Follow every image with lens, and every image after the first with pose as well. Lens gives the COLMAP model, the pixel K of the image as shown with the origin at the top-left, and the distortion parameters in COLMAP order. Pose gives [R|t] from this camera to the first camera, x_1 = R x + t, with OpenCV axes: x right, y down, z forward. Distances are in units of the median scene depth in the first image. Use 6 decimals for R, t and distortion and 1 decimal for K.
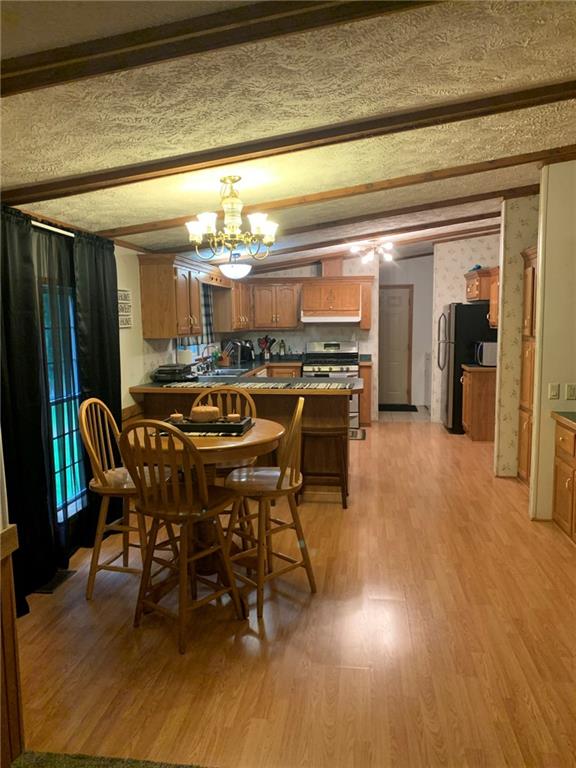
lens RADIAL K [[578.7, 0, 288.0], [0, 578.7, 384.0], [0, 0, 1]] dist [0.117964, -0.253534]
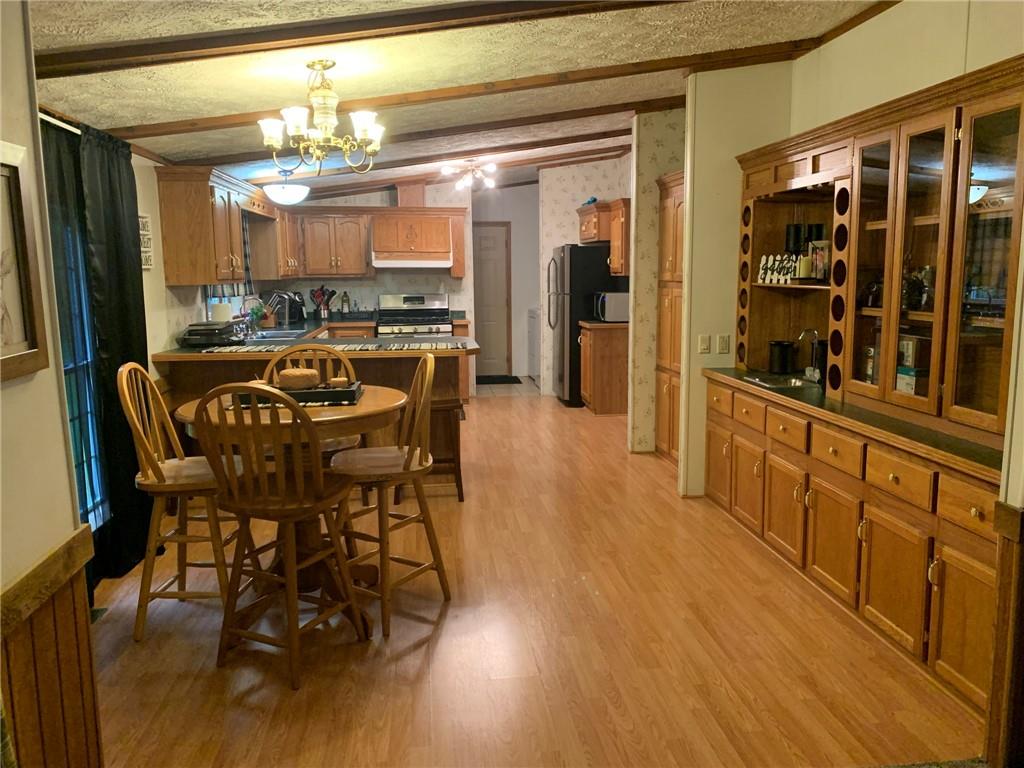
lens RADIAL K [[771.6, 0, 515.2], [0, 771.6, 379.8], [0, 0, 1]] dist [0.117964, -0.253534]
pose [[0.969942, -0.033106, 0.241075, -0.067907], [0.026335, 0.999164, 0.031257, 0.016914], [-0.241908, -0.023968, 0.970003, -0.022628]]
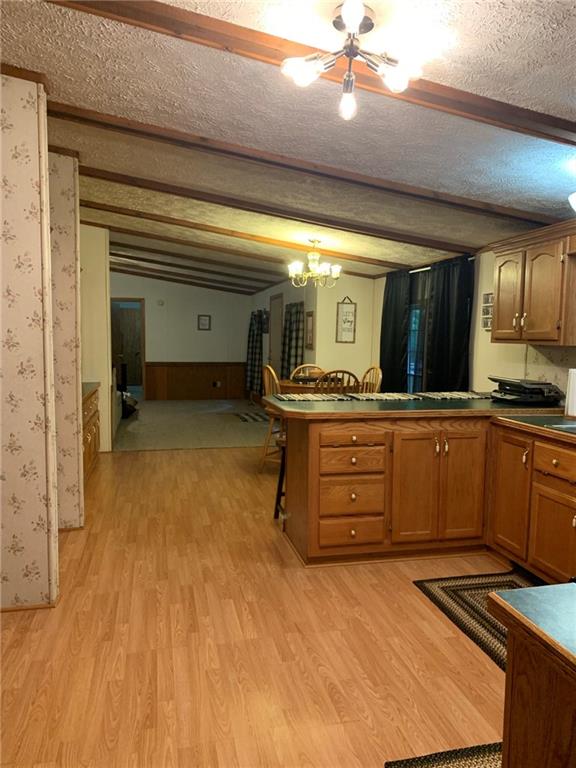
lens RADIAL K [[578.7, 0, 288.0], [0, 578.7, 384.0], [0, 0, 1]] dist [0.117964, -0.253534]
pose [[-0.938220, 0.026561, -0.345018, 0.351542], [-0.042149, 0.980854, 0.190128, -0.161028], [0.343462, 0.192924, -0.919138, 1.610758]]
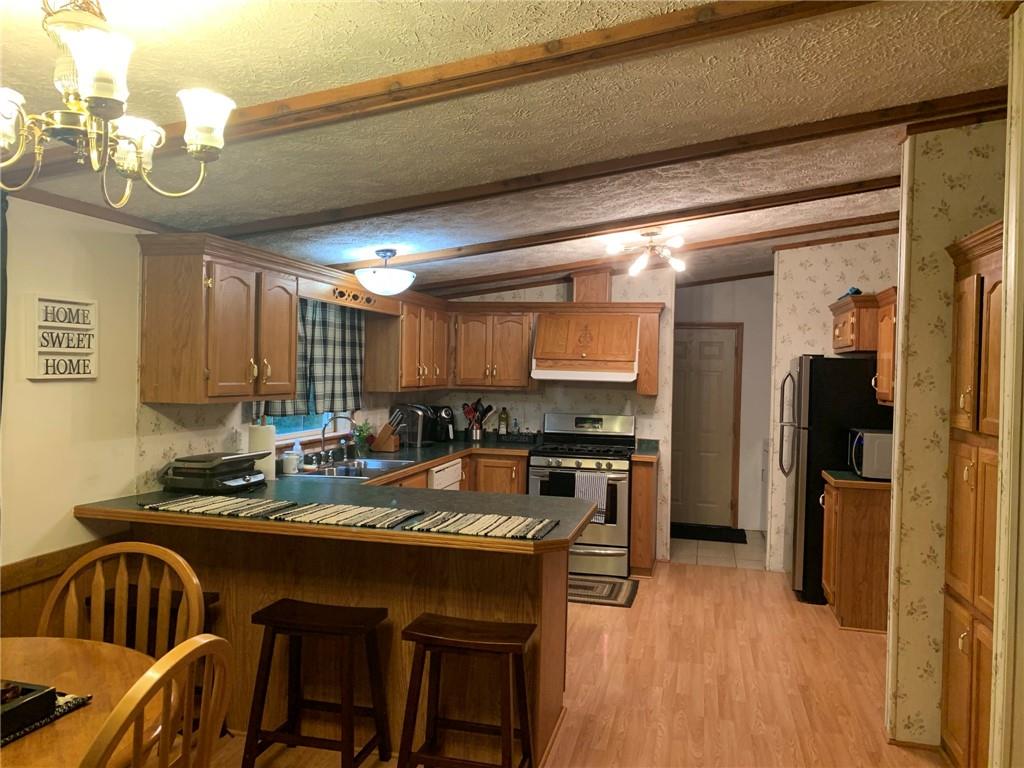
lens RADIAL K [[780.7, 0, 508.7], [0, 780.7, 382.4], [0, 0, 1]] dist [0.071422, -0.086067]
pose [[0.993282, 0.036031, -0.109963, 0.128590], [-0.046542, 0.994430, -0.094563, -0.044594], [0.105943, 0.099046, 0.989427, 0.360481]]
